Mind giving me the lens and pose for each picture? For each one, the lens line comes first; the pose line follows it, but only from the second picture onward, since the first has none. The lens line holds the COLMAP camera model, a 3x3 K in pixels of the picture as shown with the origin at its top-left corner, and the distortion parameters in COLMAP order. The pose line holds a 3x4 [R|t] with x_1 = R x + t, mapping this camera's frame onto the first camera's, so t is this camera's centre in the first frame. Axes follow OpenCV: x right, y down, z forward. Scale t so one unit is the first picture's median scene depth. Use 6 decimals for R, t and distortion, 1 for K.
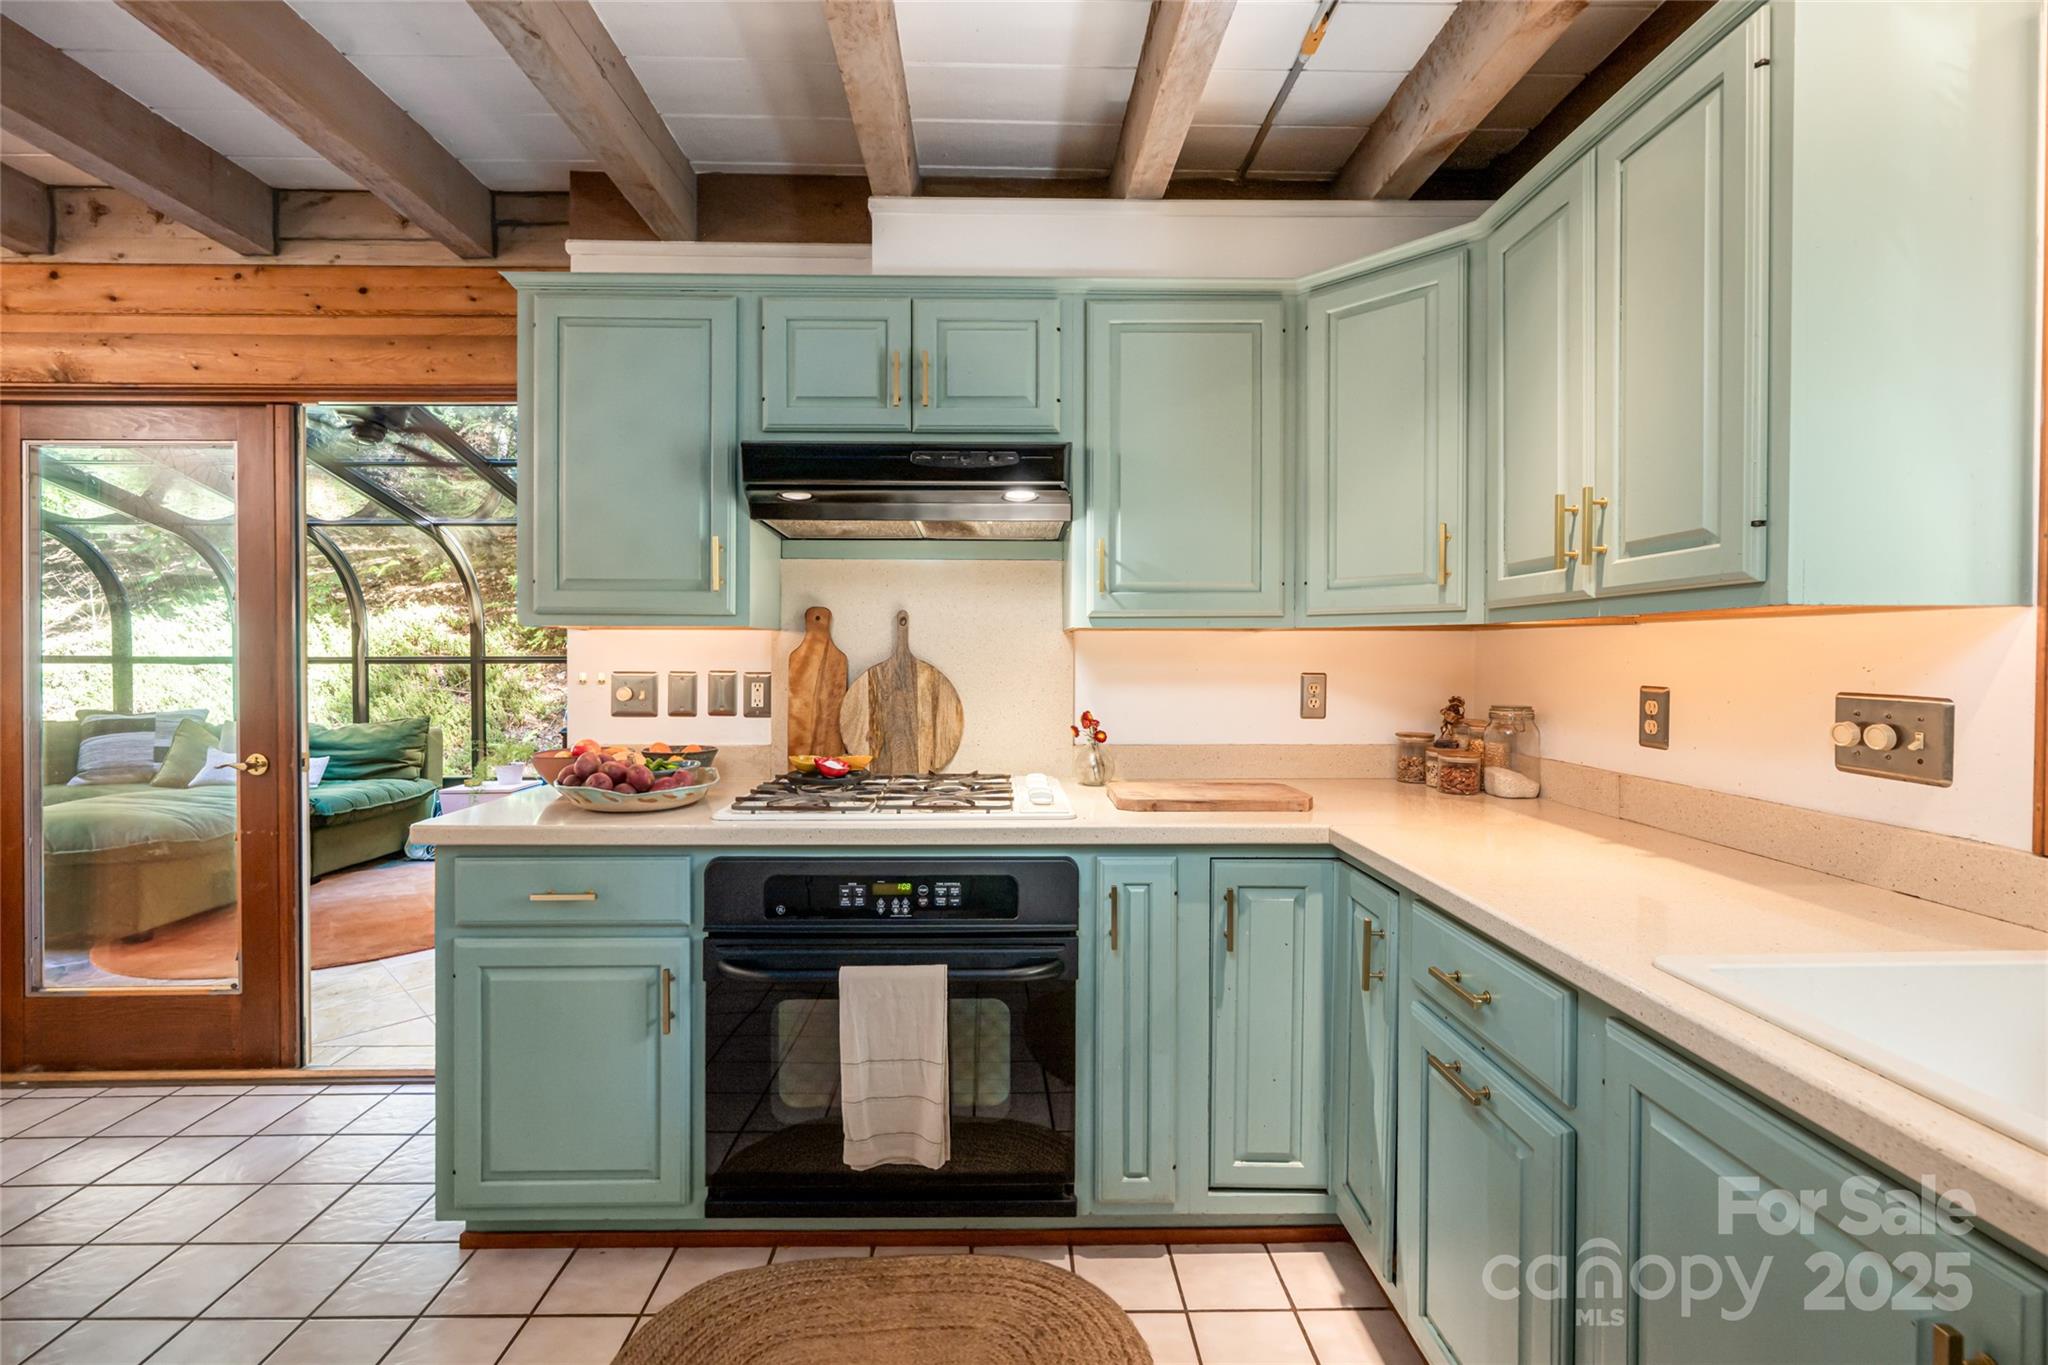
lens RADIAL K [[819.4, 0, 979.8], [0, 819.4, 664.8], [0, 0, 1]] dist [0.000165, 0.000592]
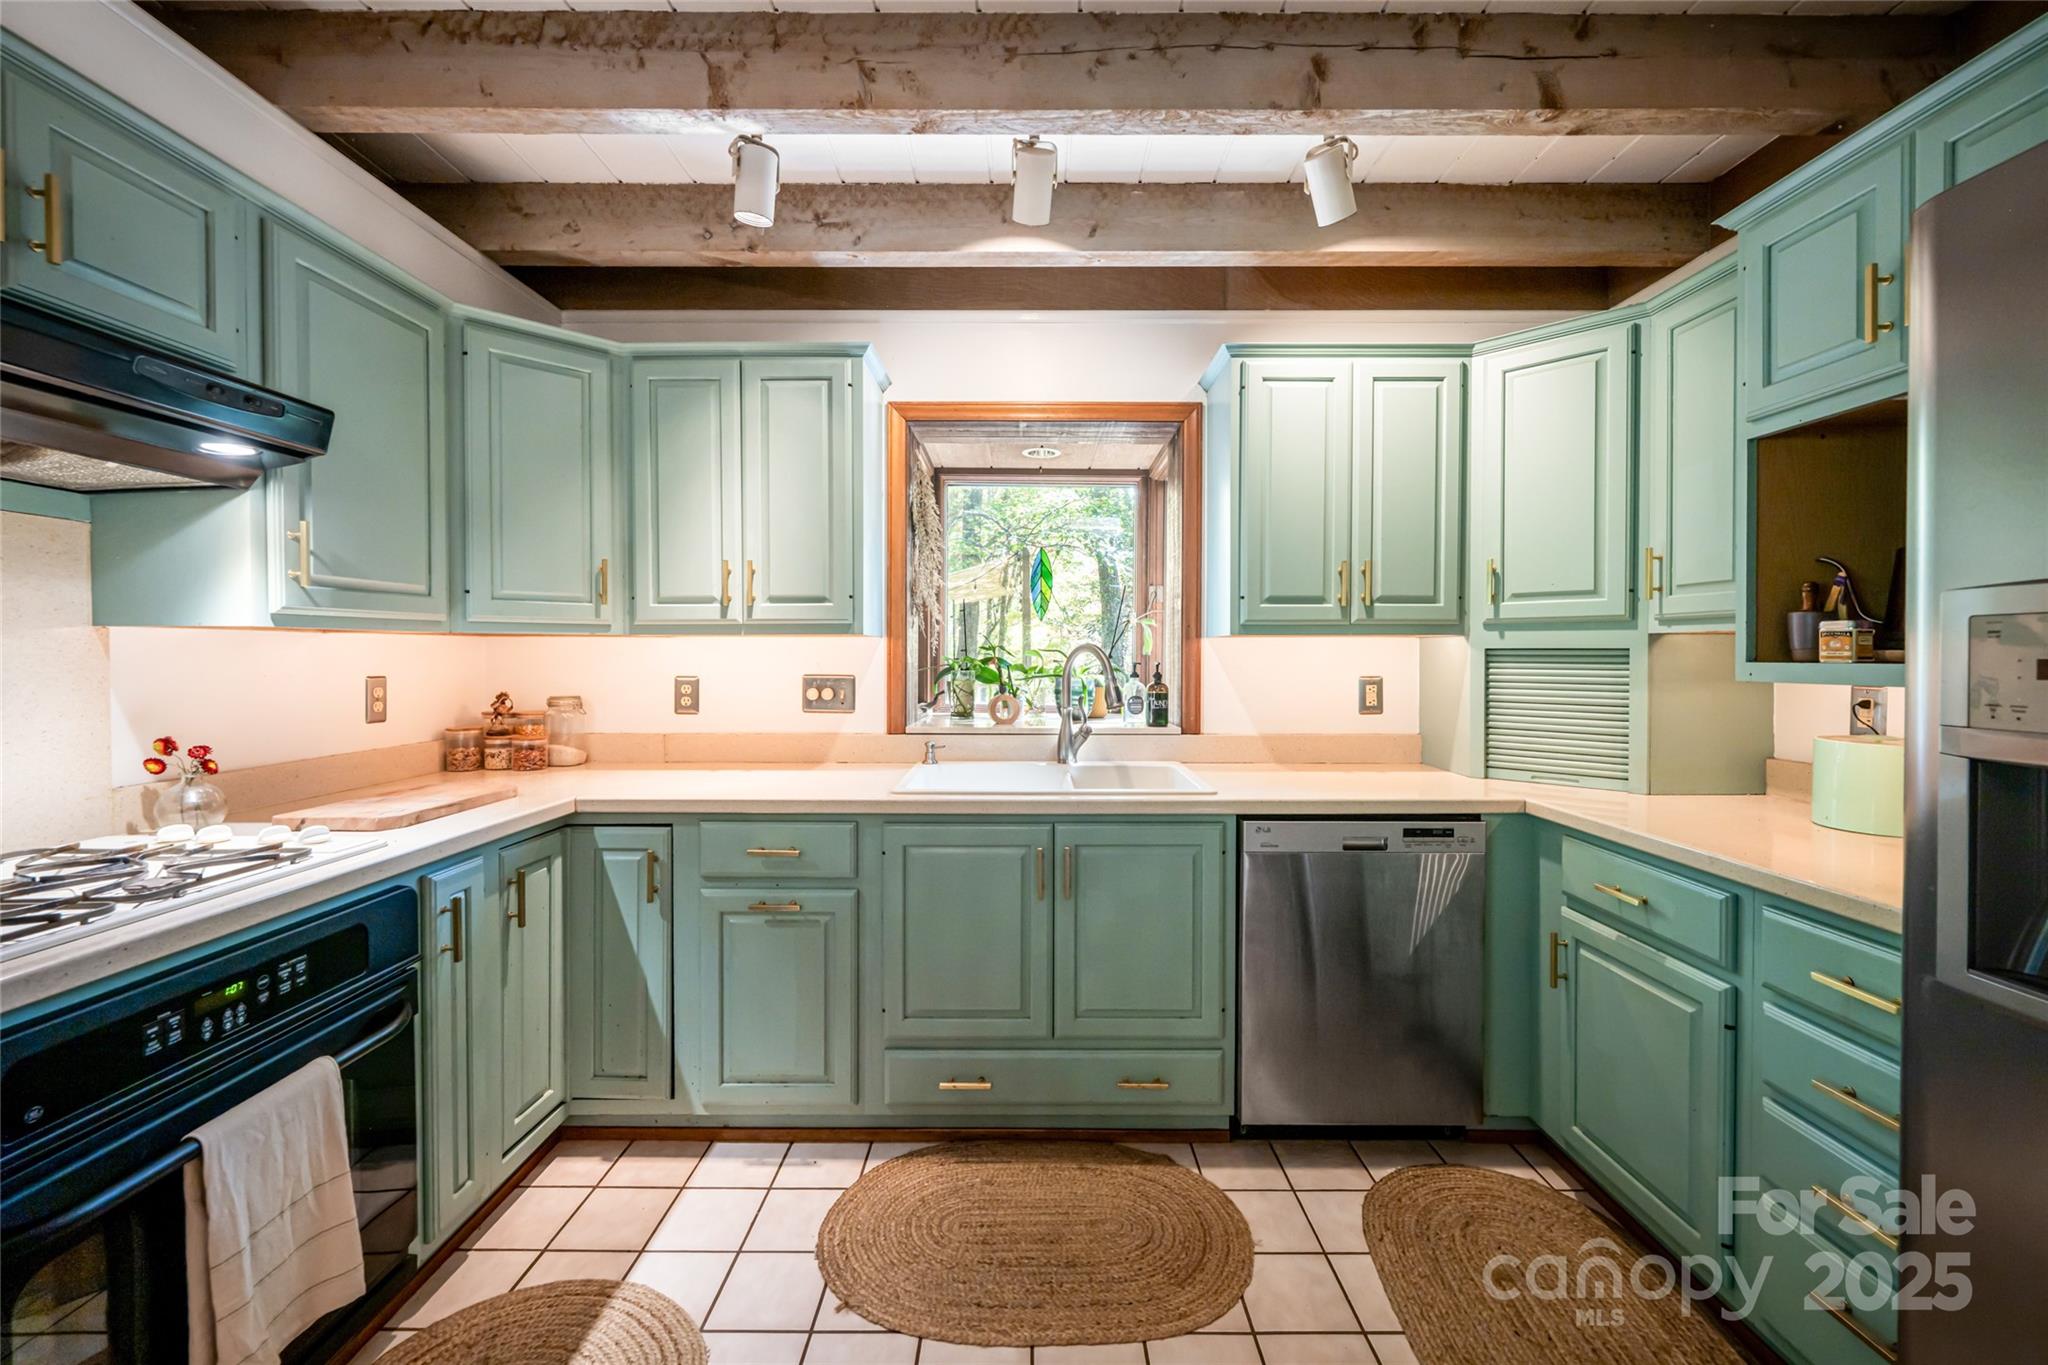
lens RADIAL K [[819.4, 0, 1033.4], [0, 819.4, 662.7], [0, 0, 1]] dist [0.000165, 0.000592]
pose [[0.016503, -0.014200, 0.999763, -0.783550], [0.011173, 0.999839, 0.014017, -0.015178], [-0.999801, 0.010939, 0.016659, 0.287108]]
